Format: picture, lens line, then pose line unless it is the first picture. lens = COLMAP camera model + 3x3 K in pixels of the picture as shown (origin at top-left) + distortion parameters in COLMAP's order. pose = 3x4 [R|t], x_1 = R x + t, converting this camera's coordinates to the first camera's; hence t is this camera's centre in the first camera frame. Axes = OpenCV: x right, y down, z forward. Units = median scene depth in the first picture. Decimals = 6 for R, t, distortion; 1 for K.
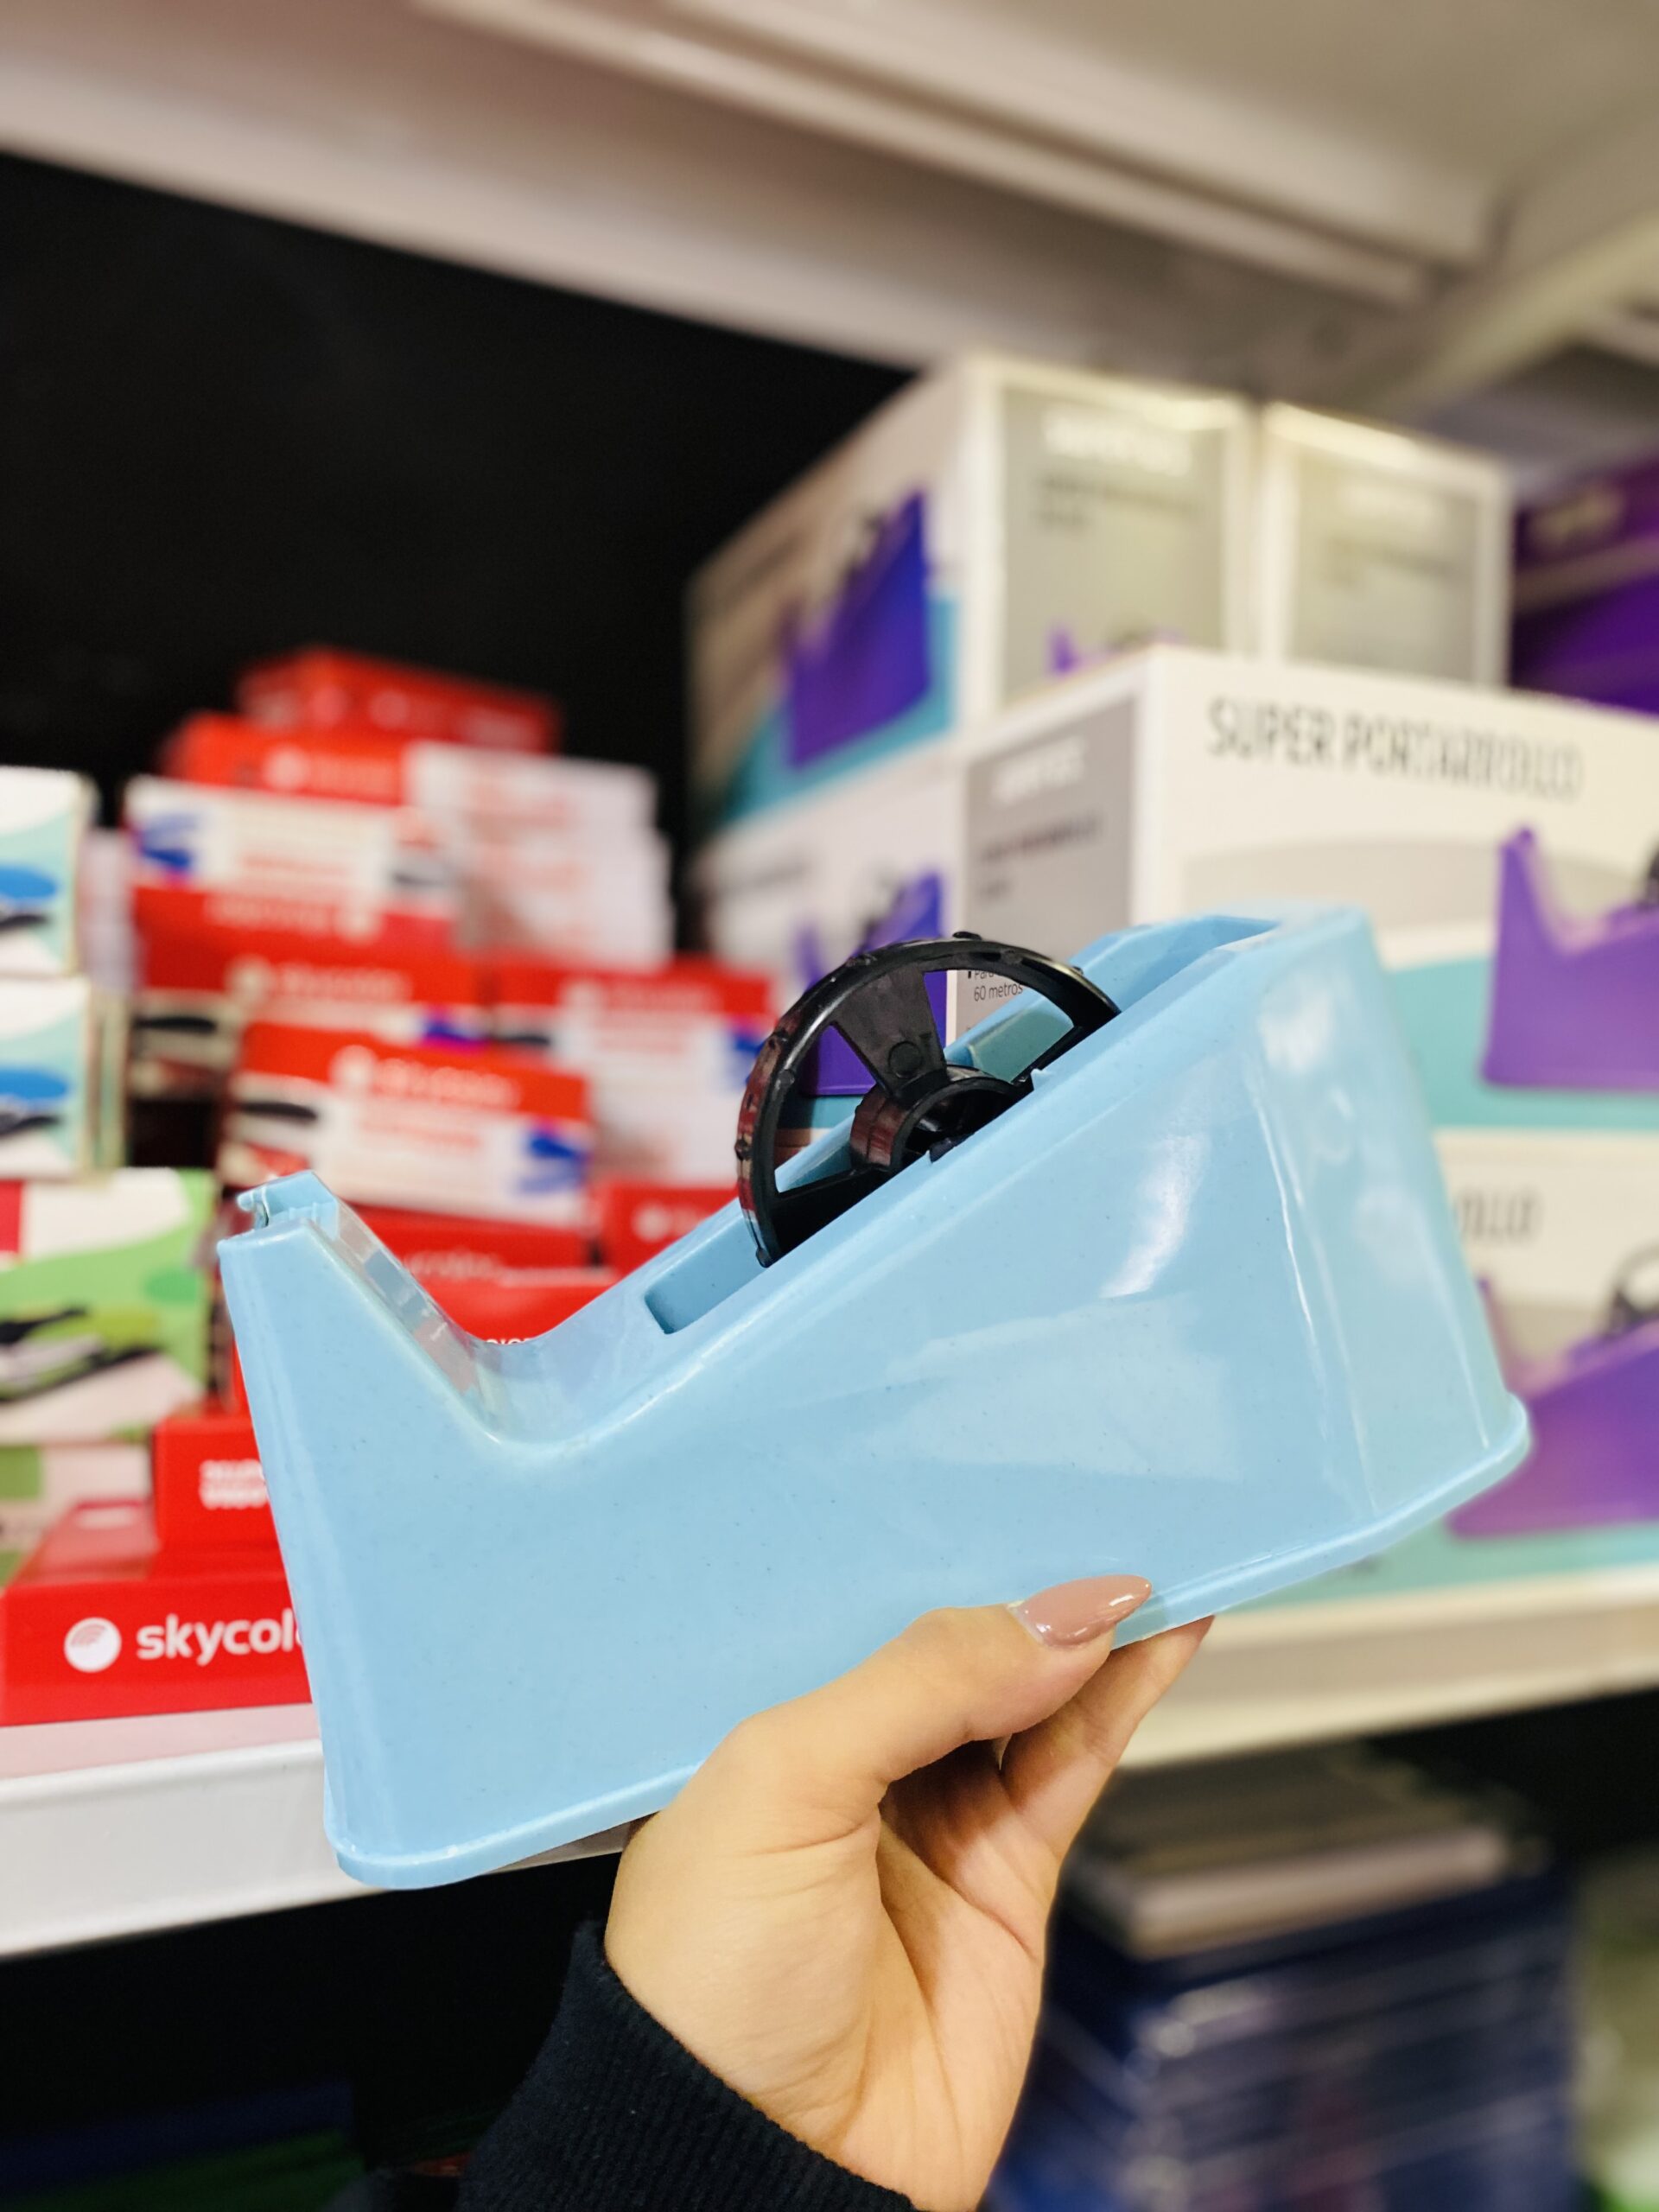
lens RADIAL K [[1667.5, 0, 829.5], [0, 1667.5, 1106.0], [0, 0, 1]] dist [-0.020448, -0.004346]
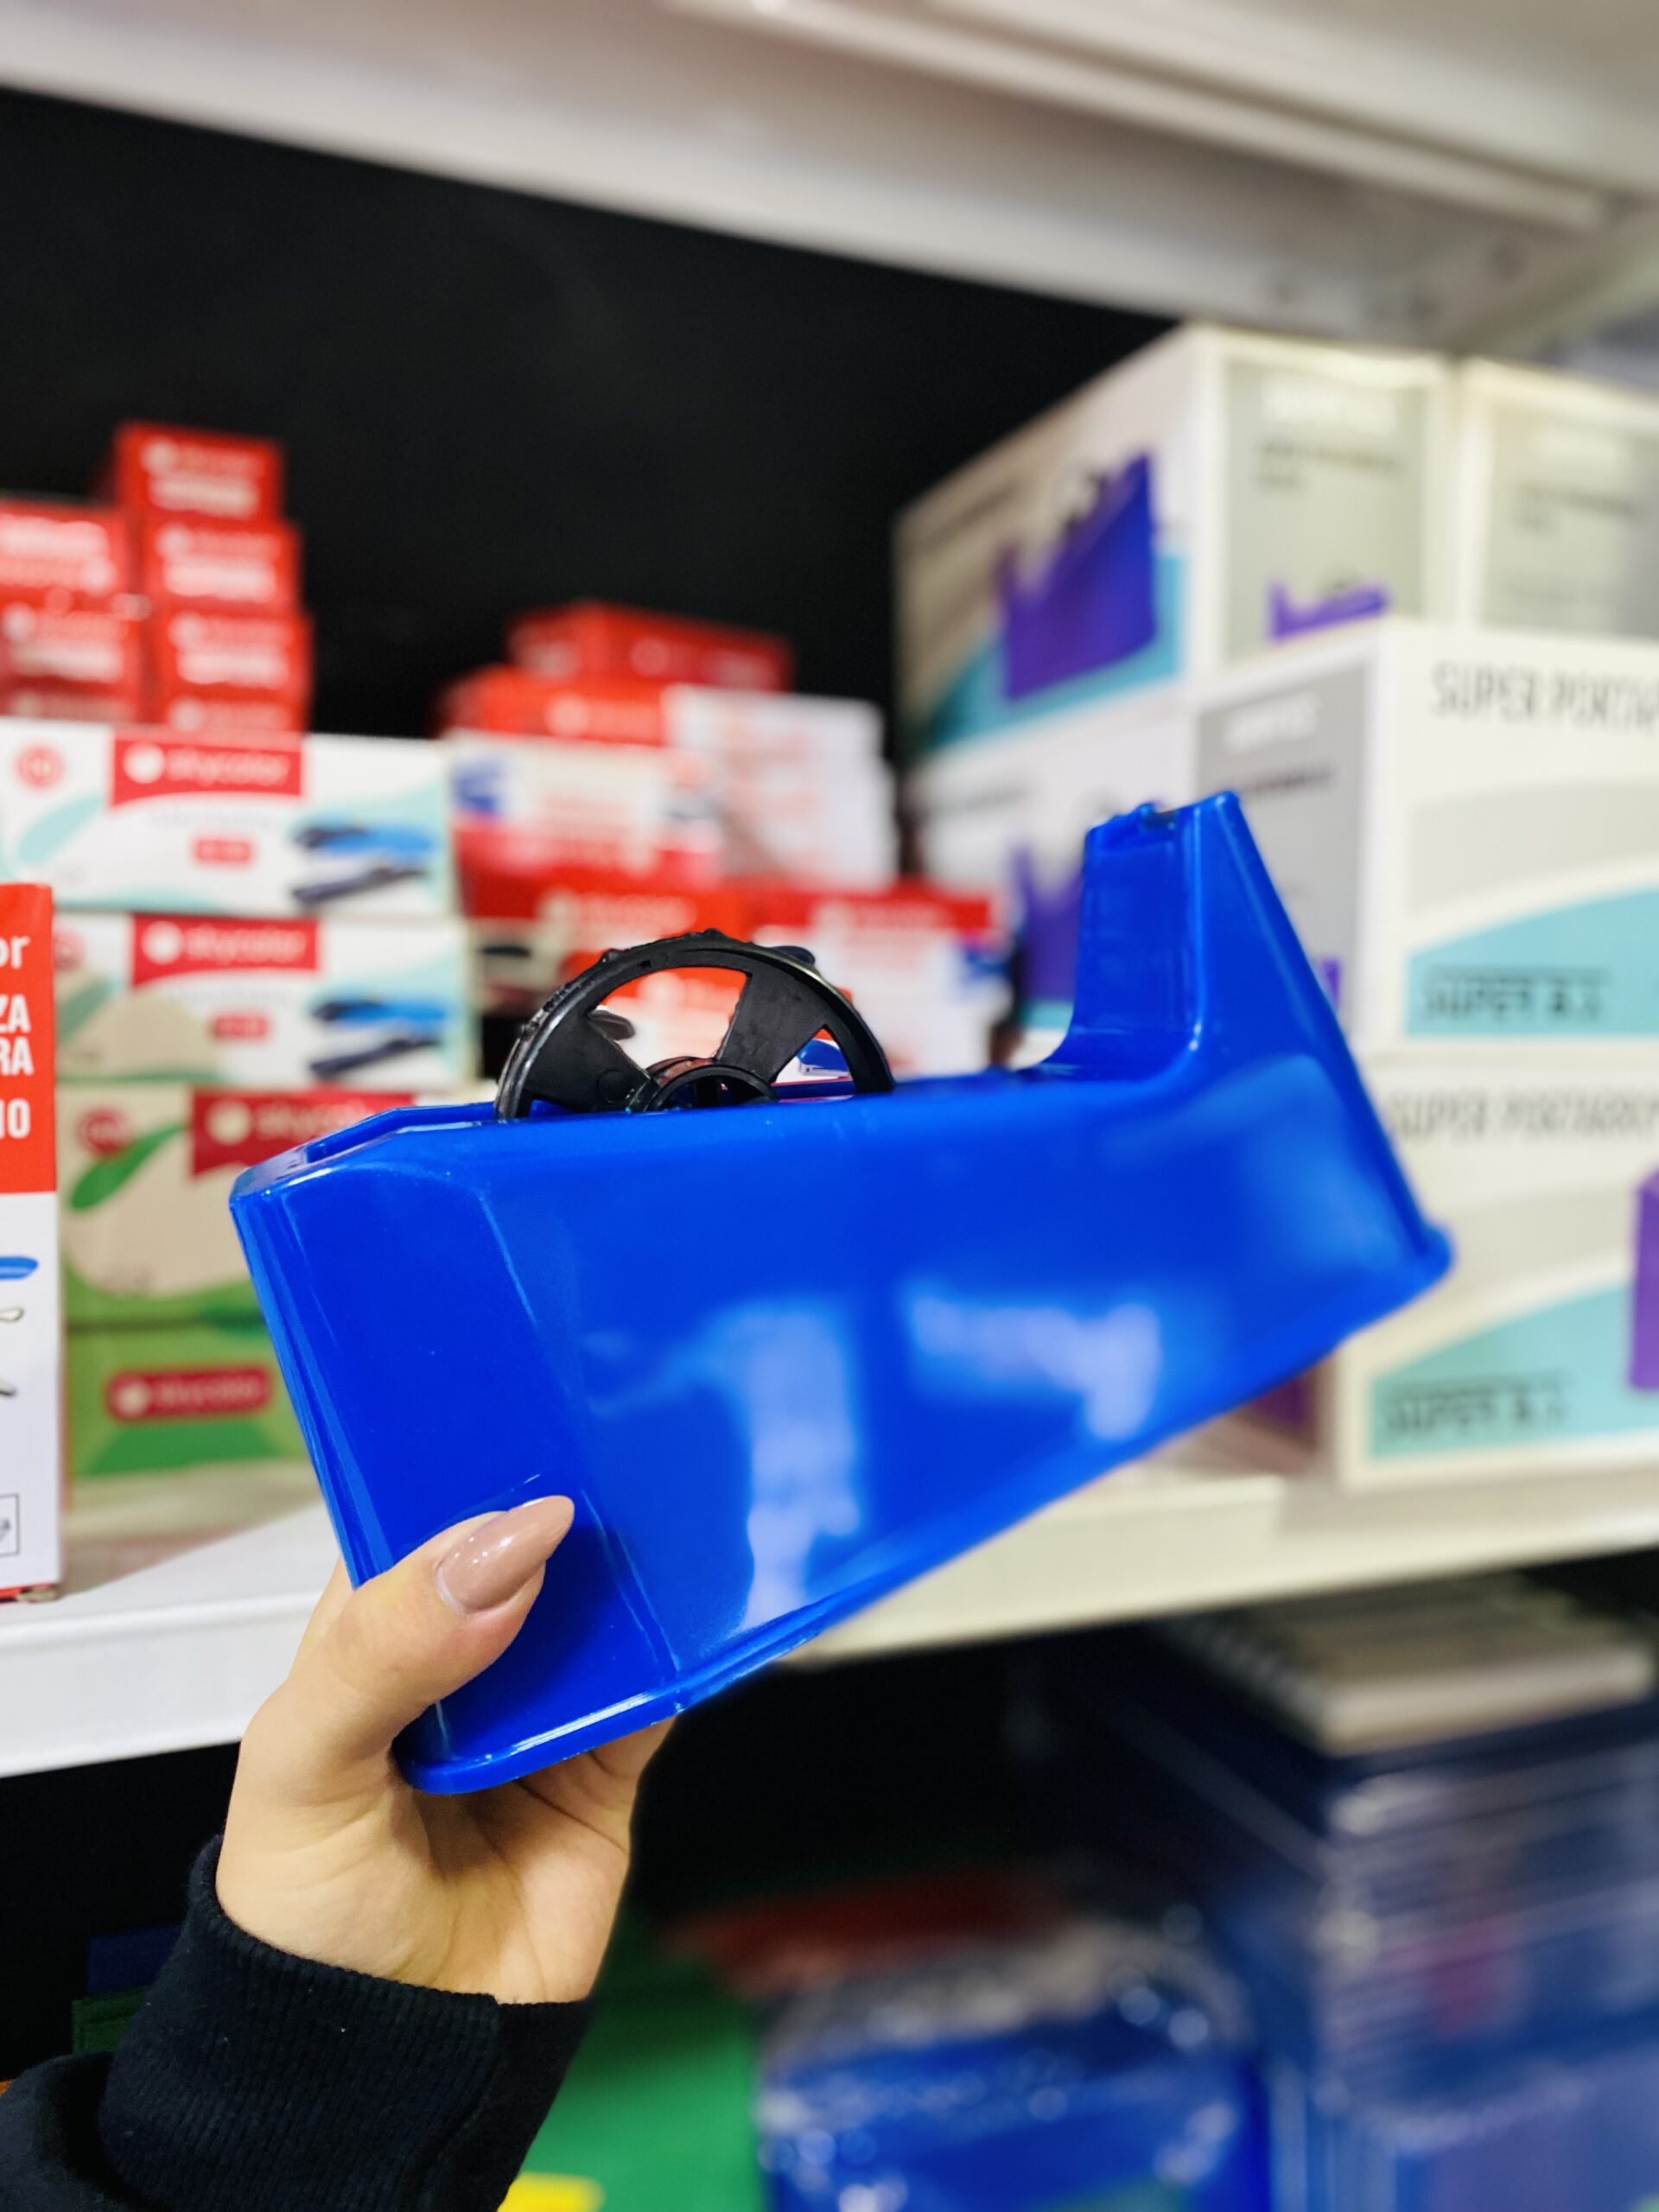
lens RADIAL K [[1693.6, 0, 829.5], [0, 1693.6, 1106.0], [0, 0, 1]] dist [-0.005533, -0.001997]
pose [[0.999206, -0.006231, -0.039343, -0.109192], [0.009265, 0.996956, 0.077414, -0.028220], [0.038740, -0.077717, 0.996222, -0.148658]]
